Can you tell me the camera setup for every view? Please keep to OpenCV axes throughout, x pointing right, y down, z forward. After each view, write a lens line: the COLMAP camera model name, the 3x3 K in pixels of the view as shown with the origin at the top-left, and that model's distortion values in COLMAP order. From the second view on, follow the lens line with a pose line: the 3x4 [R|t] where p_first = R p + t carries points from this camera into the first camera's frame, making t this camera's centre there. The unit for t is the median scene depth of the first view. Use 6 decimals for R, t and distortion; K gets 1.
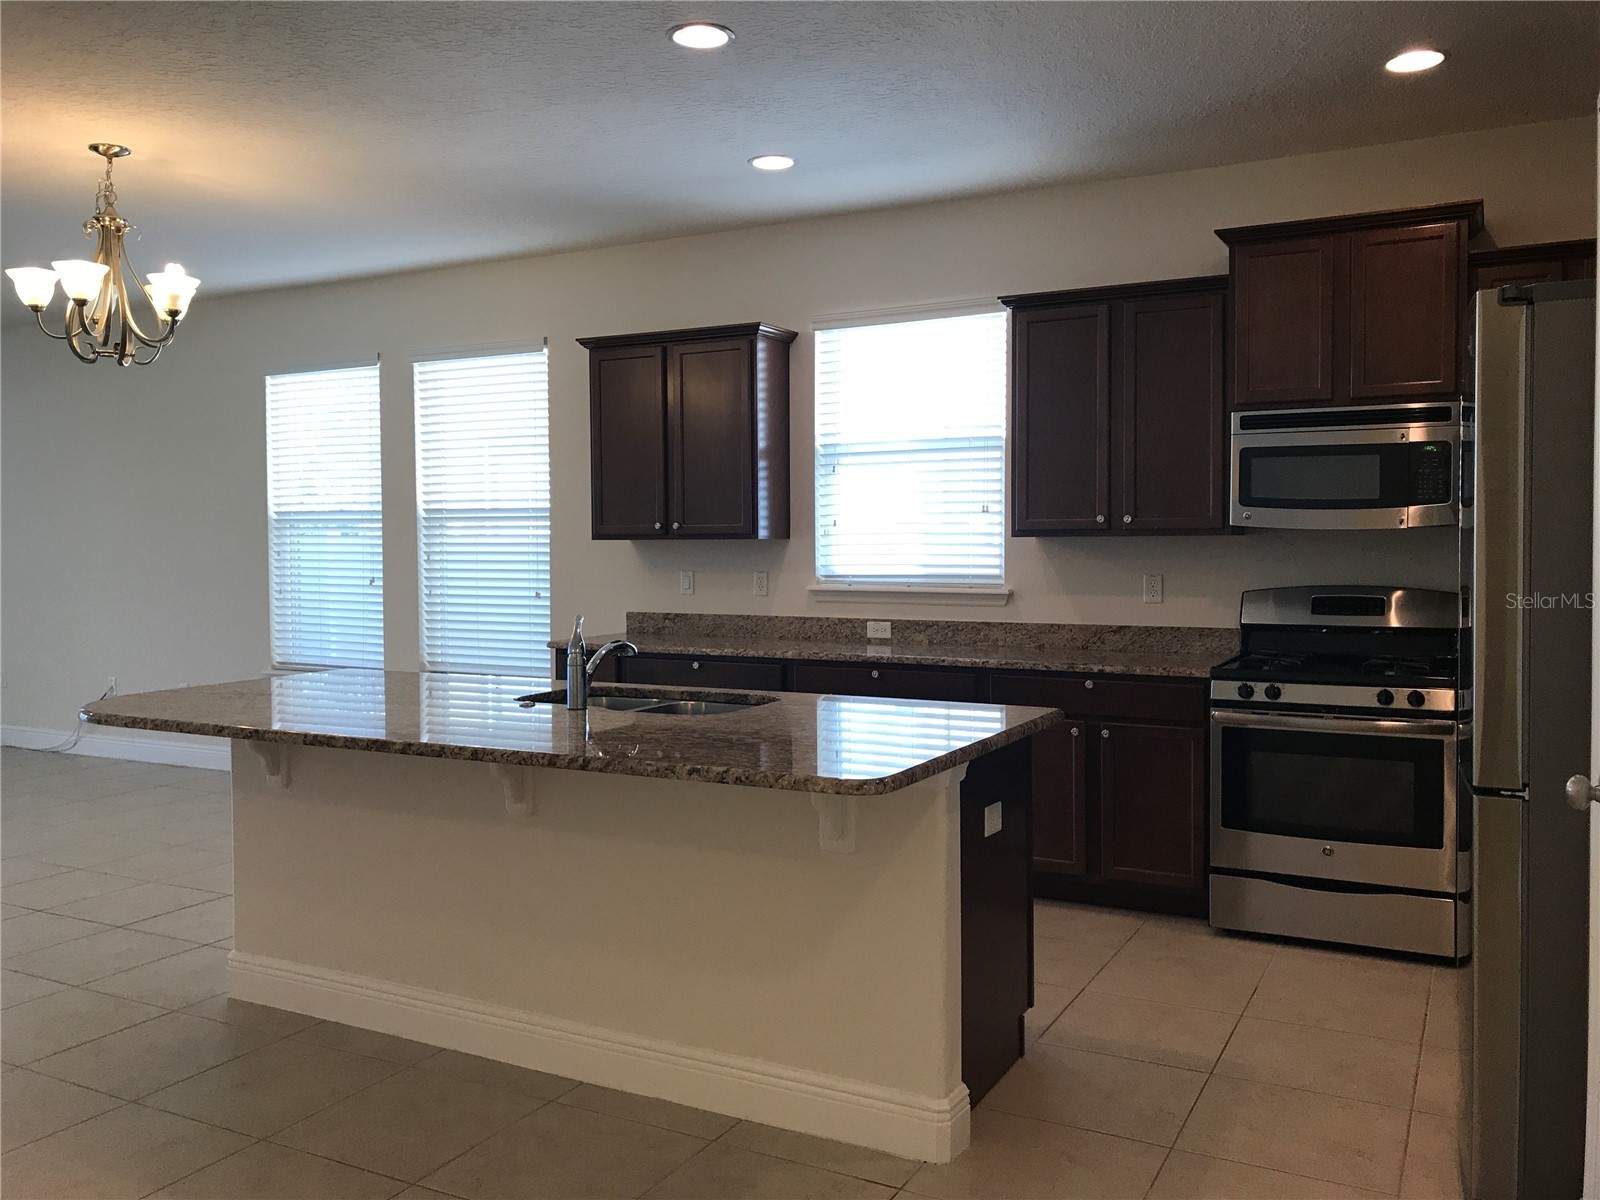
lens RADIAL K [[1317.1, 0, 787.1], [0, 1317.1, 602.7], [0, 0, 1]] dist [0.057000, -0.028518]
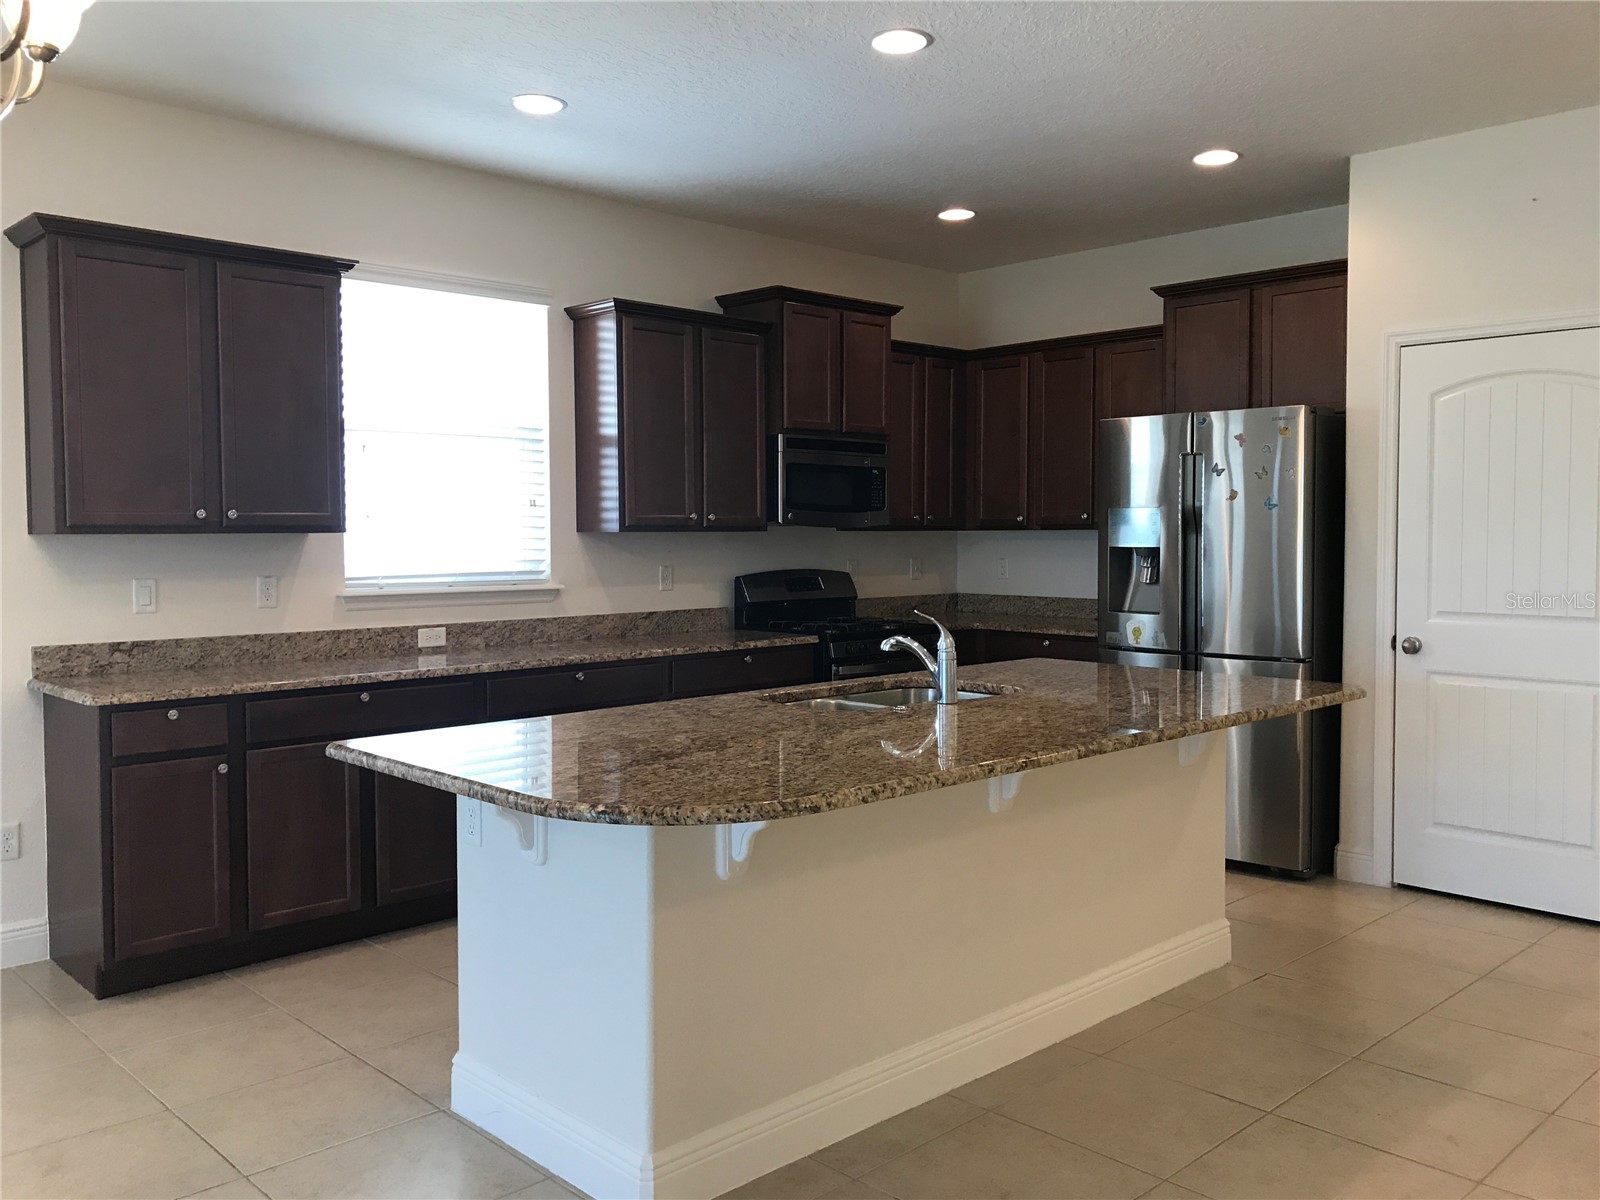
lens RADIAL K [[1317.1, 0, 810.4], [0, 1317.1, 591.4], [0, 0, 1]] dist [0.057000, -0.028518]
pose [[0.296137, -0.040404, 0.954291, -0.694441], [0.048941, 0.998434, 0.027085, -0.021276], [-0.953891, 0.038683, 0.297650, 0.493082]]
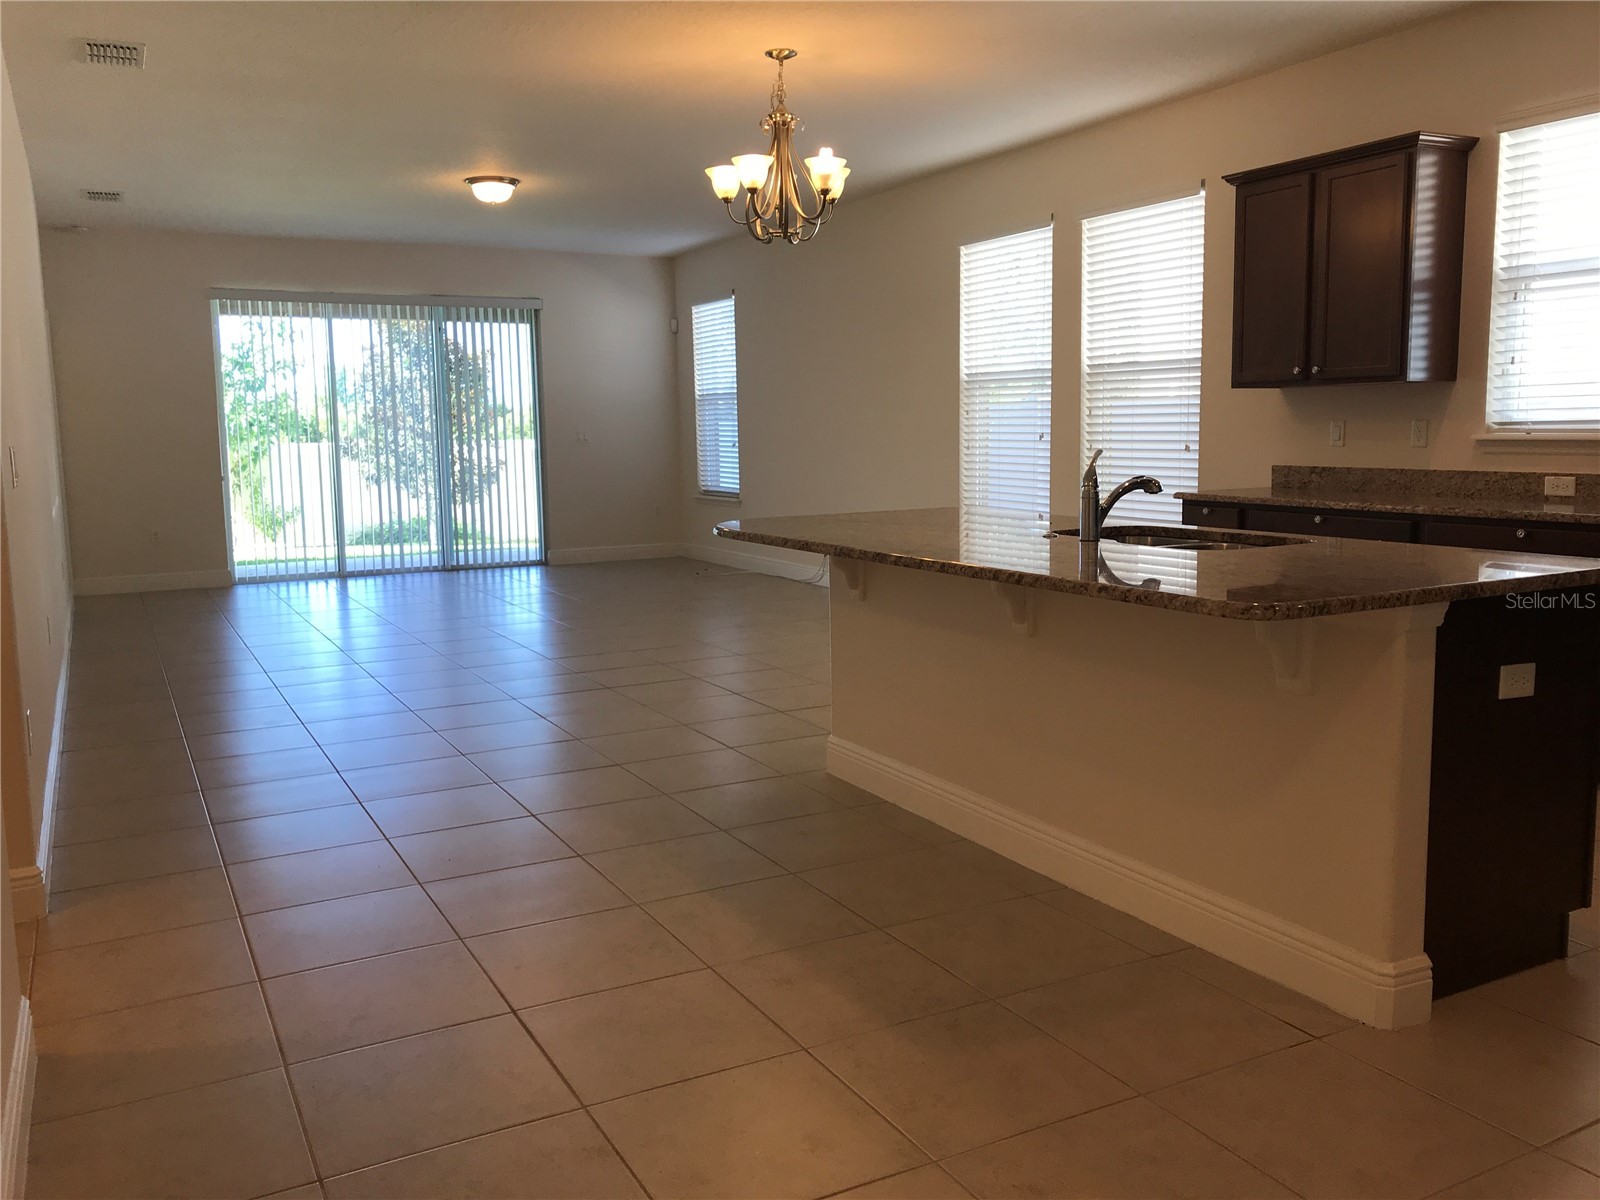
lens RADIAL K [[1317.1, 0, 800.8], [0, 1317.1, 596.0], [0, 0, 1]] dist [0.057000, -0.028518]
pose [[0.838171, 0.065177, -0.541499, 0.130947], [-0.016977, 0.995471, 0.093540, 0.018933], [0.545143, -0.069209, 0.835482, 0.006647]]
